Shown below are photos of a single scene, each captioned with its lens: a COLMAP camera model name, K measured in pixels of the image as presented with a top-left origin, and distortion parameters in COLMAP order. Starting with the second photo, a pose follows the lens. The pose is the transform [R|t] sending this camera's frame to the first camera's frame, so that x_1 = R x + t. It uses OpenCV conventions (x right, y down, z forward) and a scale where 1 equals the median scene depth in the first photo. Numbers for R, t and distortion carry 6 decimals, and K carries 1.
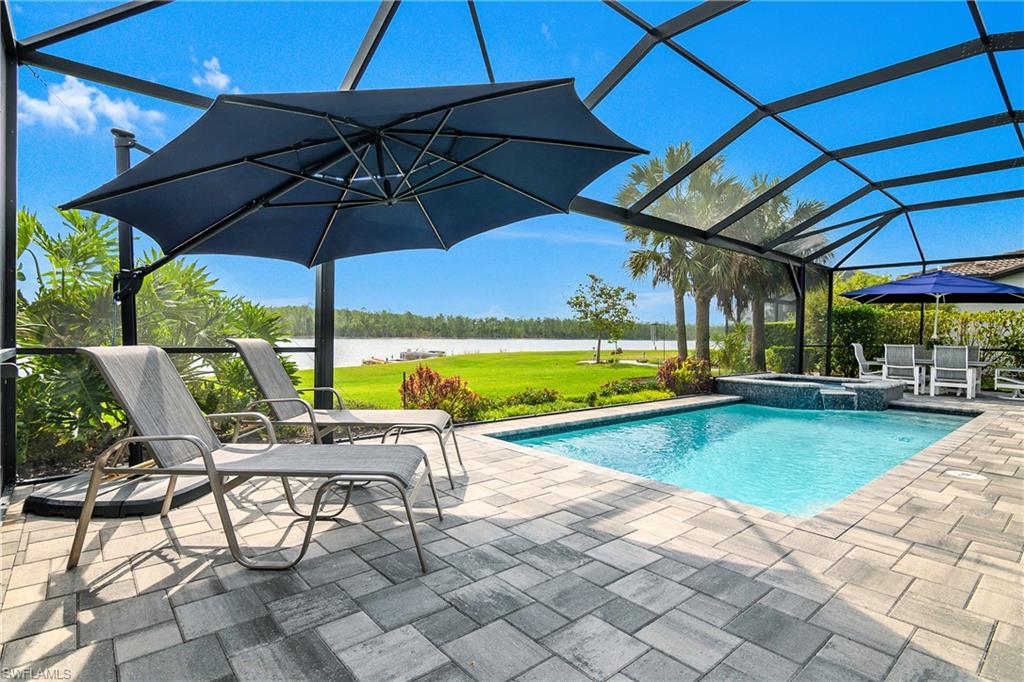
lens RADIAL K [[487.7, 0, 512.0], [0, 487.7, 341.0], [0, 0, 1]] dist [-0.017961, 0.000185]
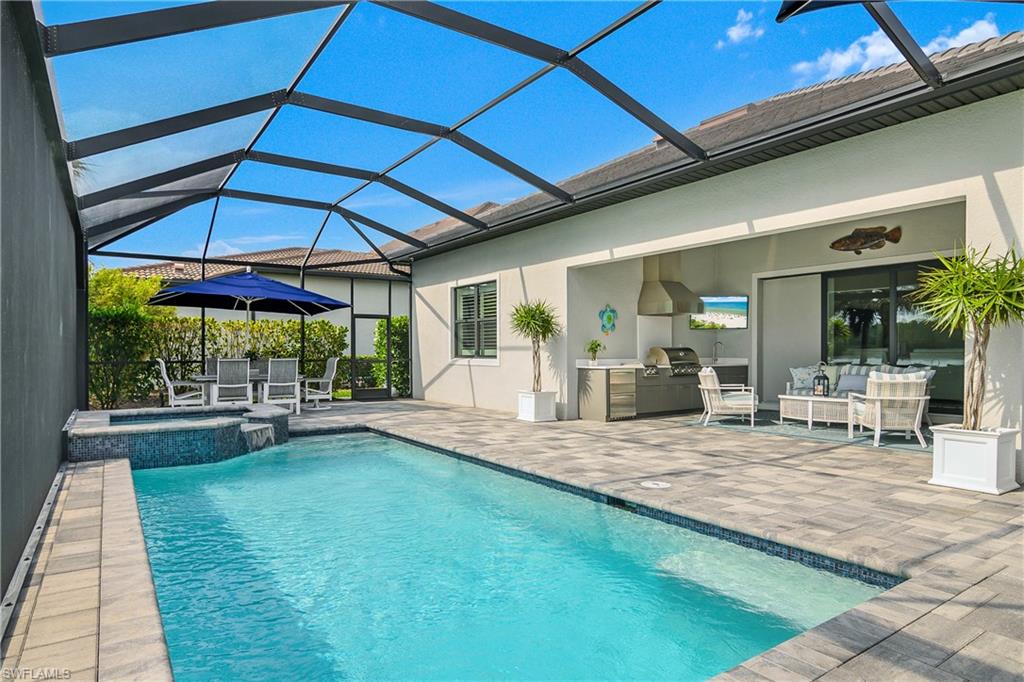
lens RADIAL K [[601.2, 0, 508.4], [0, 601.2, 361.9], [0, 0, 1]] dist [-0.006054, -0.000473]
pose [[0.139806, -0.038405, 0.989434, -0.188207], [0.019112, 0.999166, 0.036083, -0.019628], [-0.989994, 0.013865, 0.140423, 0.566675]]
